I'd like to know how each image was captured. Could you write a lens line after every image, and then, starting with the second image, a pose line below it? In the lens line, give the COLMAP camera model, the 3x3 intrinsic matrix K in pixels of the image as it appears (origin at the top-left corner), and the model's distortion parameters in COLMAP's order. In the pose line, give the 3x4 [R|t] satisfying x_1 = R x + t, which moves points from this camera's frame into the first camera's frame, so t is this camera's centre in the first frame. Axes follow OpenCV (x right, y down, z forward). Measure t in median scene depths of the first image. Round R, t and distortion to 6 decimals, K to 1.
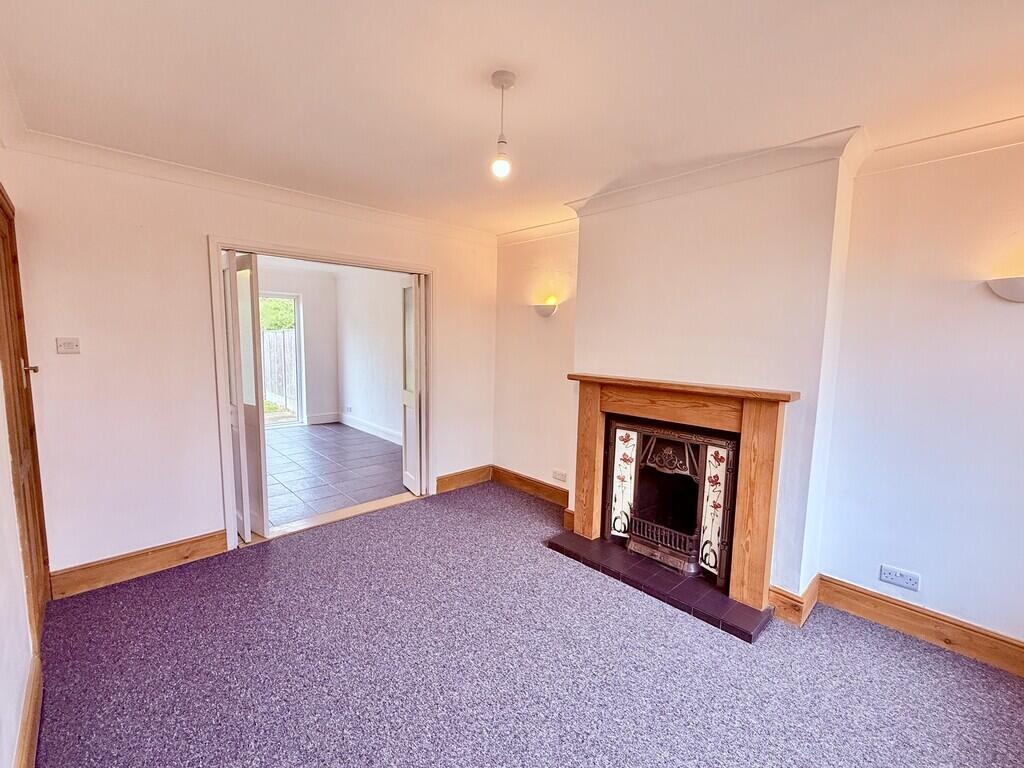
lens RADIAL K [[422.4, 0, 512.0], [0, 422.4, 384.0], [0, 0, 1]] dist [-0.001052, 0.000009]
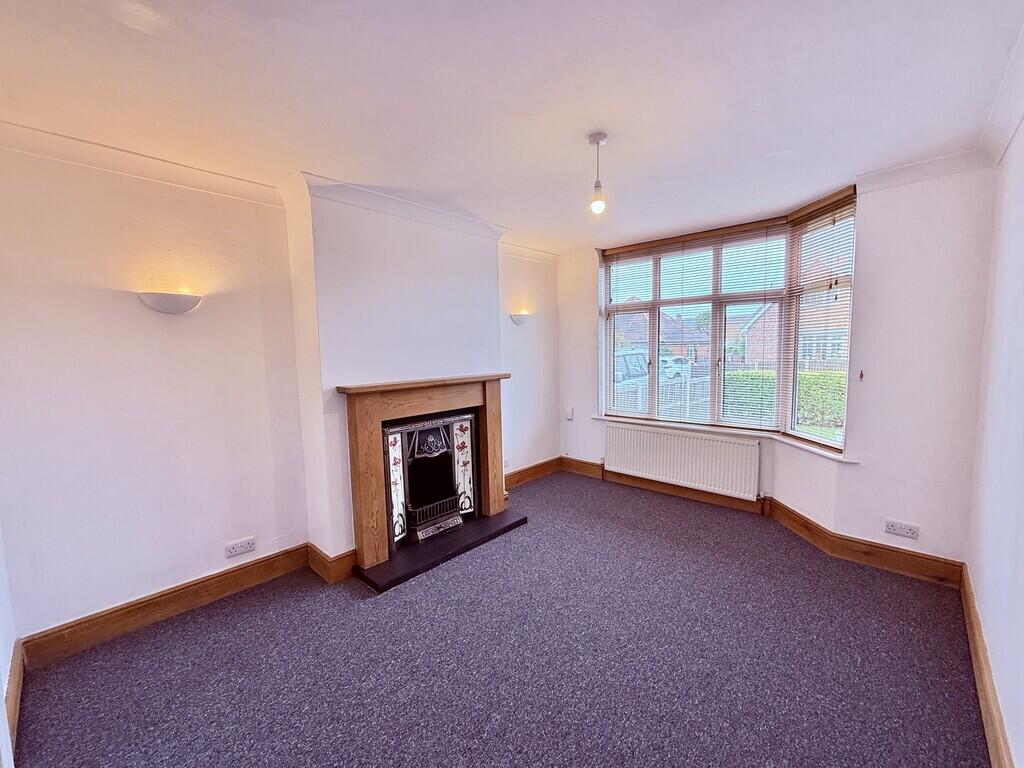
lens RADIAL K [[422.4, 0, 512.0], [0, 422.4, 384.0], [0, 0, 1]] dist [-0.001052, 0.000009]
pose [[-0.033131, -0.111551, 0.993206, -0.777857], [0.126697, 0.985266, 0.114886, -0.095333], [-0.991388, 0.129642, -0.018509, 0.767637]]
